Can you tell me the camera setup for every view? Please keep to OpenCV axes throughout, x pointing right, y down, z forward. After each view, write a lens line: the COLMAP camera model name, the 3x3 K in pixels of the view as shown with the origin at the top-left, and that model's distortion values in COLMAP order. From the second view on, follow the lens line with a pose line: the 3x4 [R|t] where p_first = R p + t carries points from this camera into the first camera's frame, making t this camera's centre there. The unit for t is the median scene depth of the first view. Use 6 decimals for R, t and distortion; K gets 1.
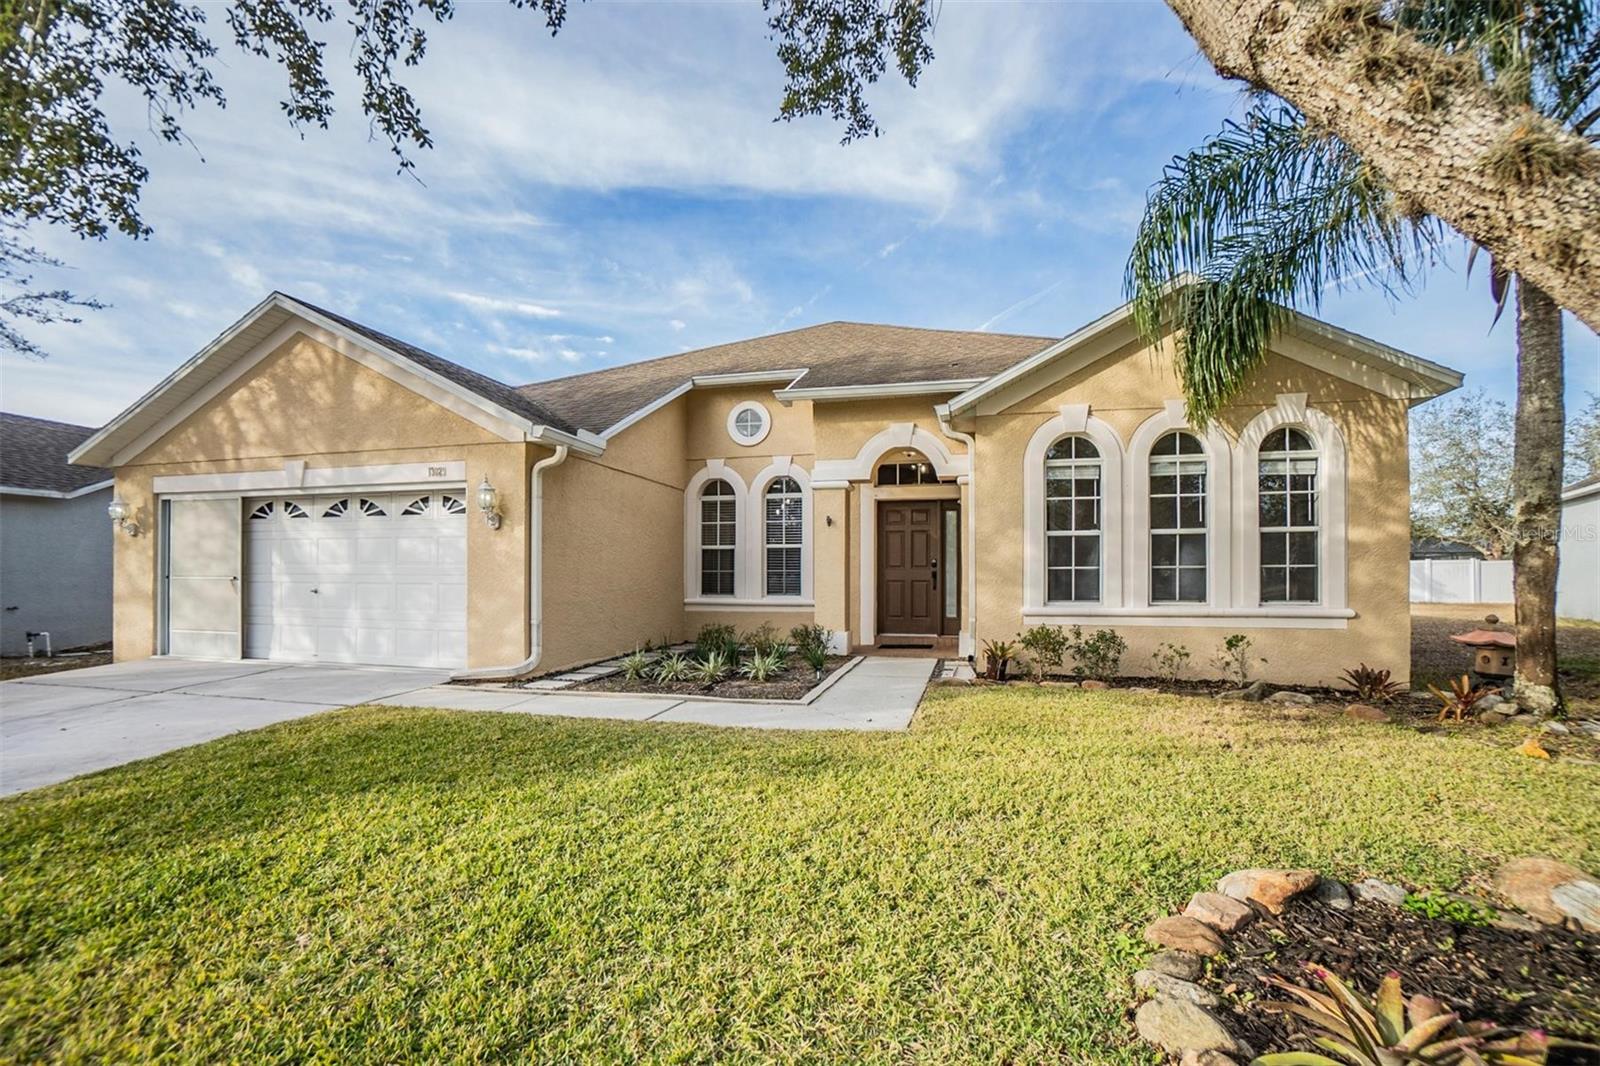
lens RADIAL K [[682.7, 0, 824.7], [0, 682.7, 578.8], [0, 0, 1]] dist [-0.038593, 0.000631]
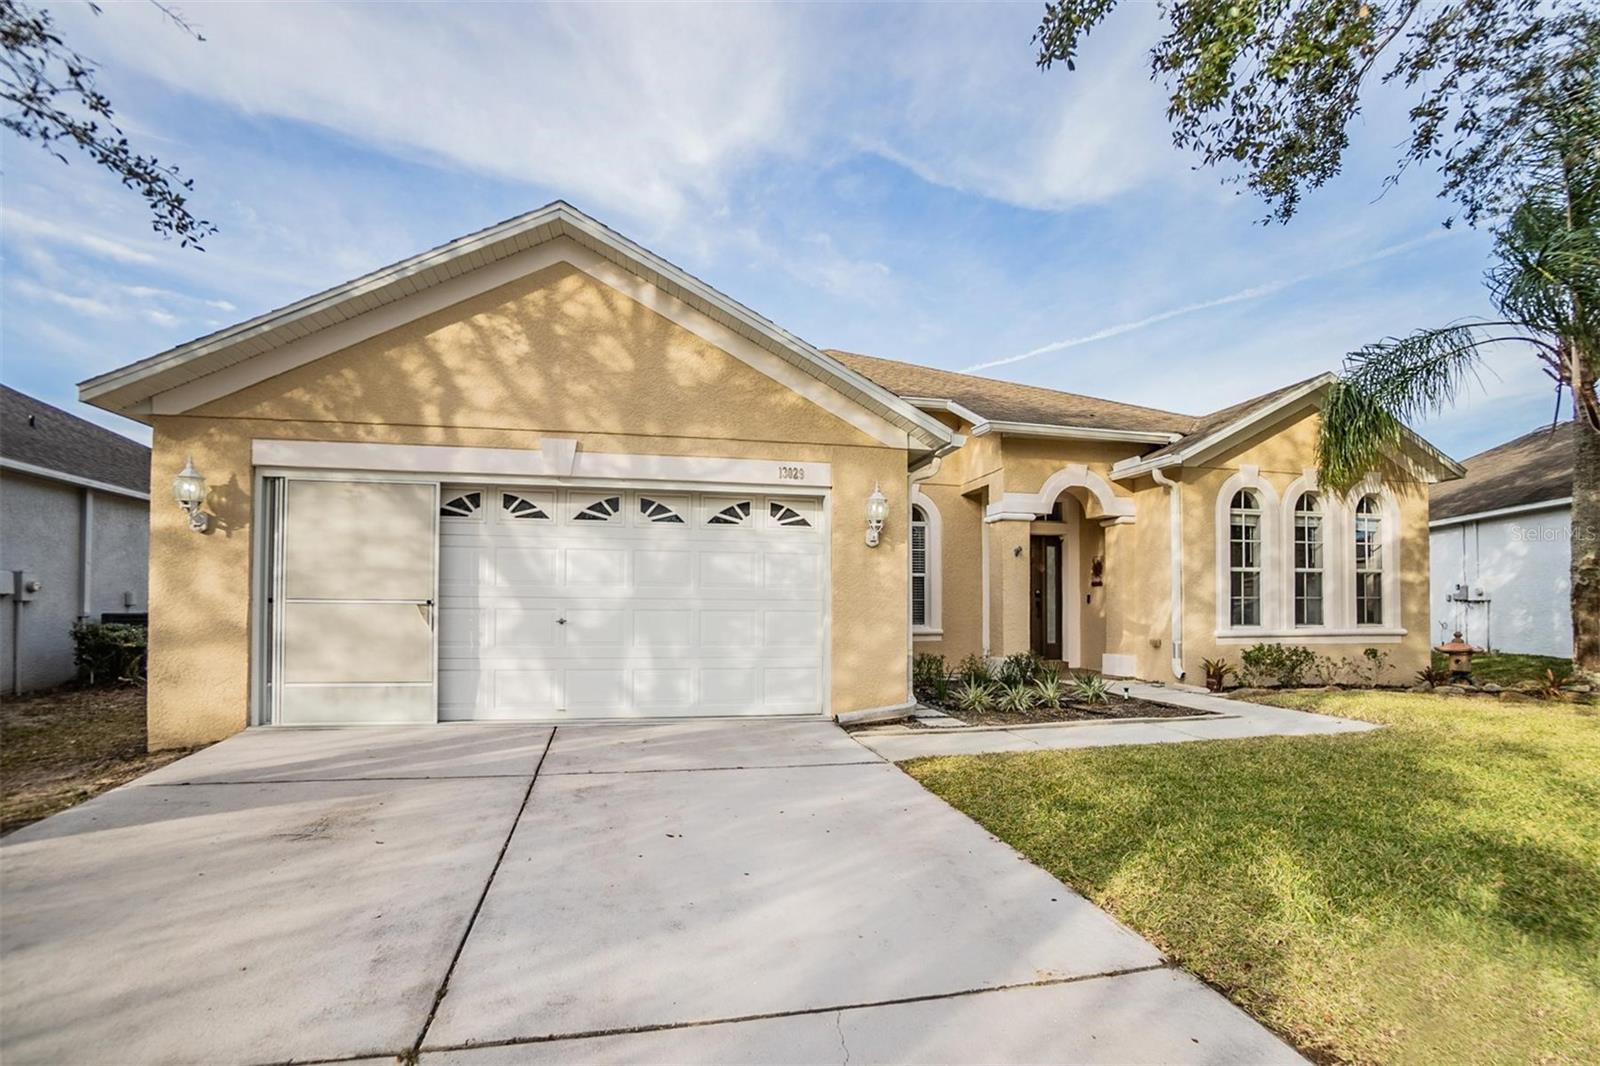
lens RADIAL K [[700.1, 0, 841.6], [0, 700.1, 606.7], [0, 0, 1]] dist [-0.030863, 0.000467]
pose [[0.903086, 0.002649, 0.429451, -0.798483], [0.001437, 0.999957, -0.009190, 0.009929], [-0.429457, 0.008916, 0.903043, 0.180628]]
